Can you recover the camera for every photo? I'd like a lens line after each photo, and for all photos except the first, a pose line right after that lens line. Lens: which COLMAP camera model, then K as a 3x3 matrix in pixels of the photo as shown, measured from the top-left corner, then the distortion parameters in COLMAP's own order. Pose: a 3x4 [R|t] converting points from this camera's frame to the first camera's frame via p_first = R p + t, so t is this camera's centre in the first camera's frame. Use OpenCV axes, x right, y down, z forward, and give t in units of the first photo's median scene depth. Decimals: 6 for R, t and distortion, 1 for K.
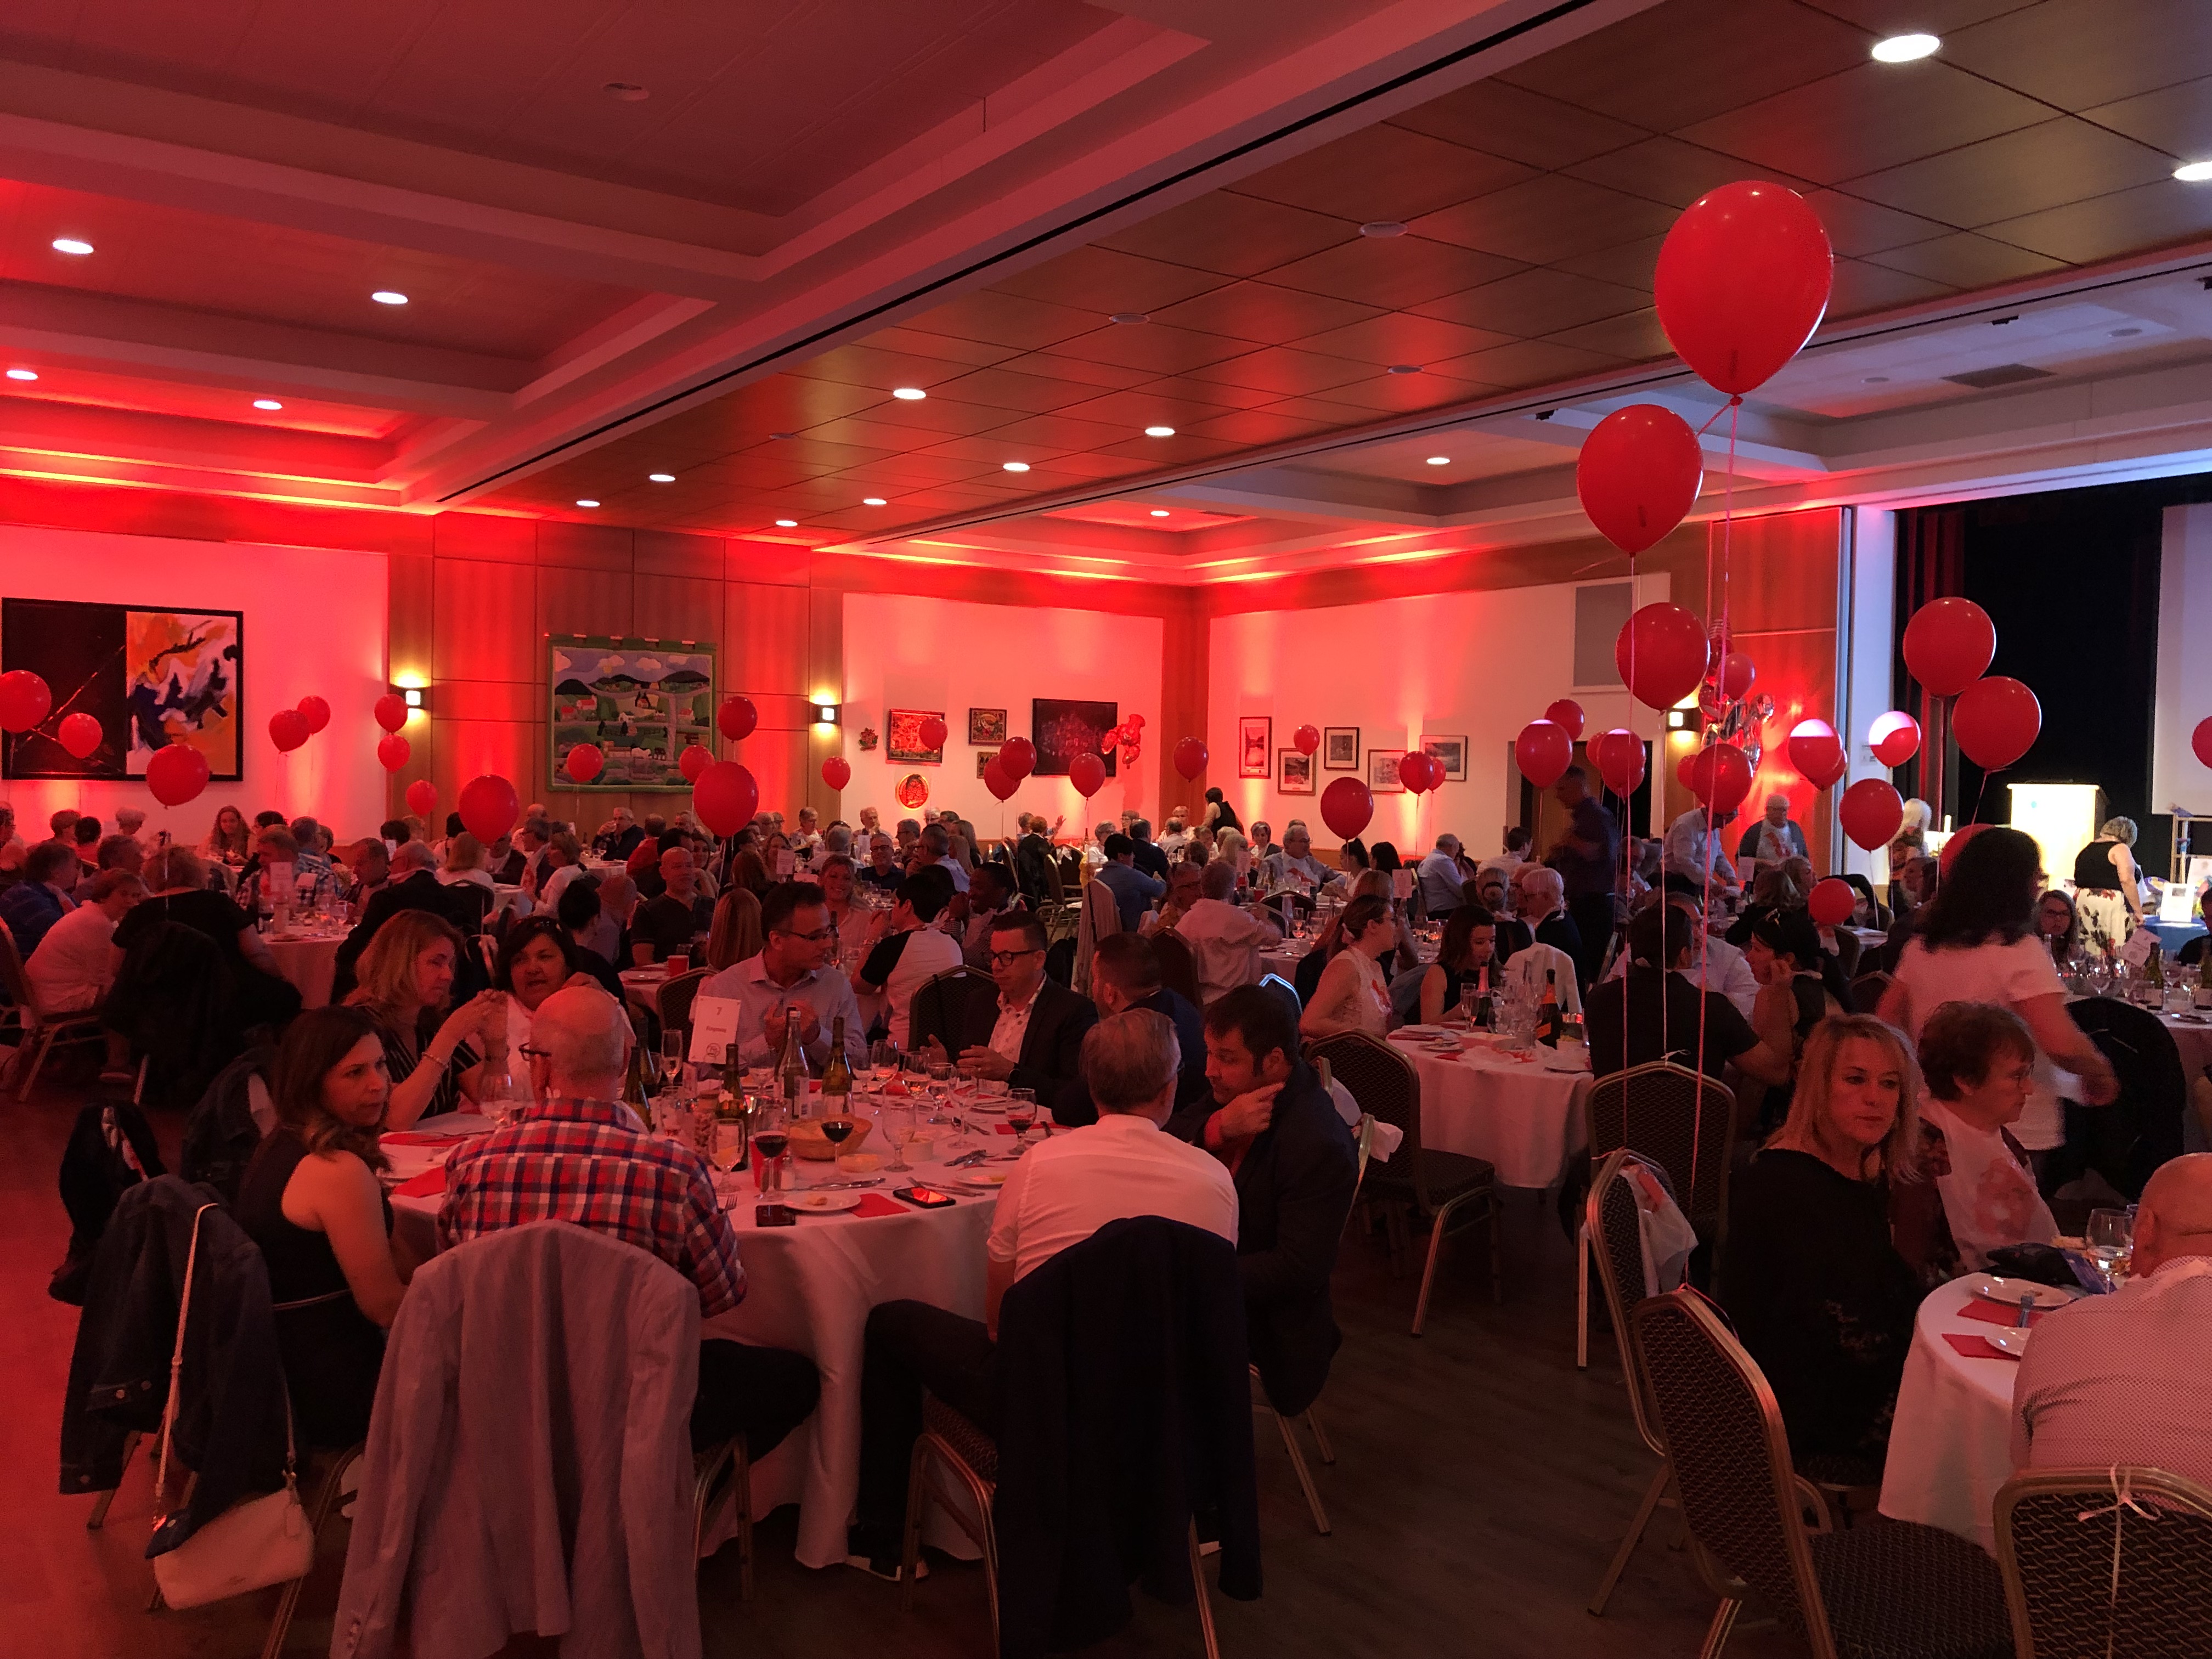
lens RADIAL K [[1802.4, 0, 1124.1], [0, 1802.4, 830.5], [0, 0, 1]] dist [0.022587, 0.000011]
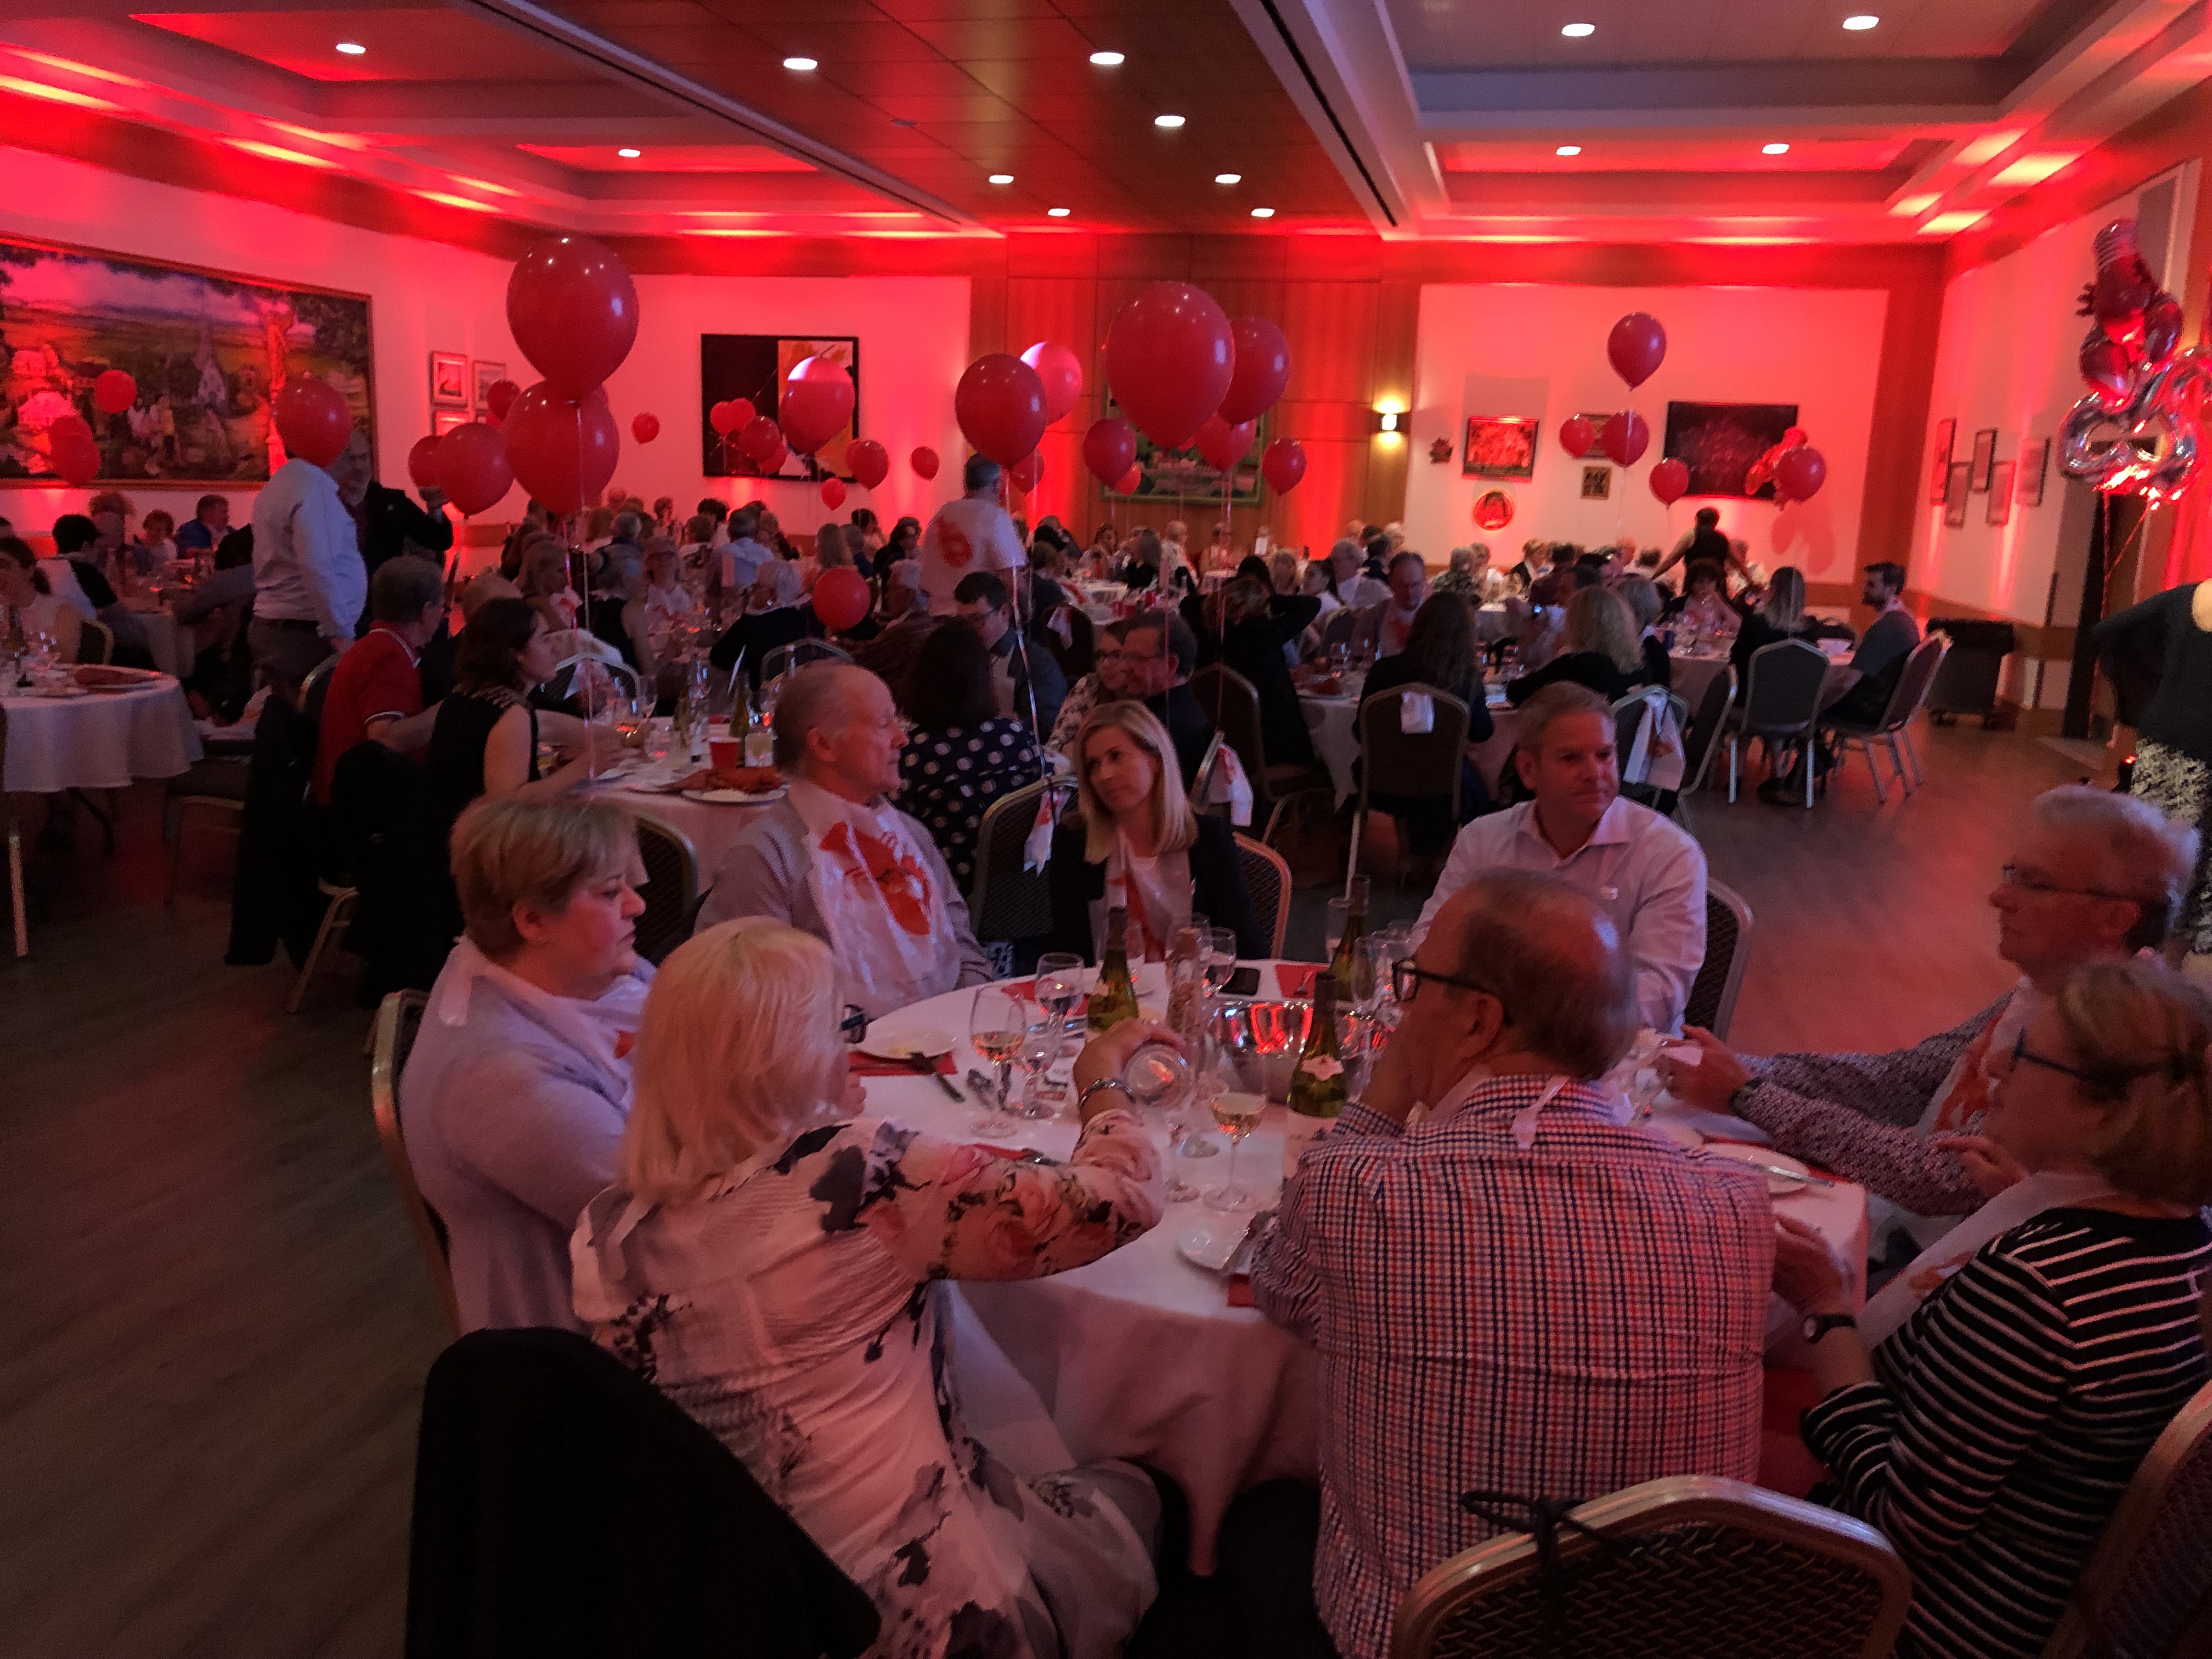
lens RADIAL K [[1802.4, 0, 1117.6], [0, 1802.4, 832.7], [0, 0, 1]] dist [0.022587, 0.000011]
pose [[0.676207, 0.150121, -0.721254, 0.470483], [-0.048084, 0.985924, 0.160129, 0.001428], [0.735141, -0.073600, 0.673908, 0.273518]]
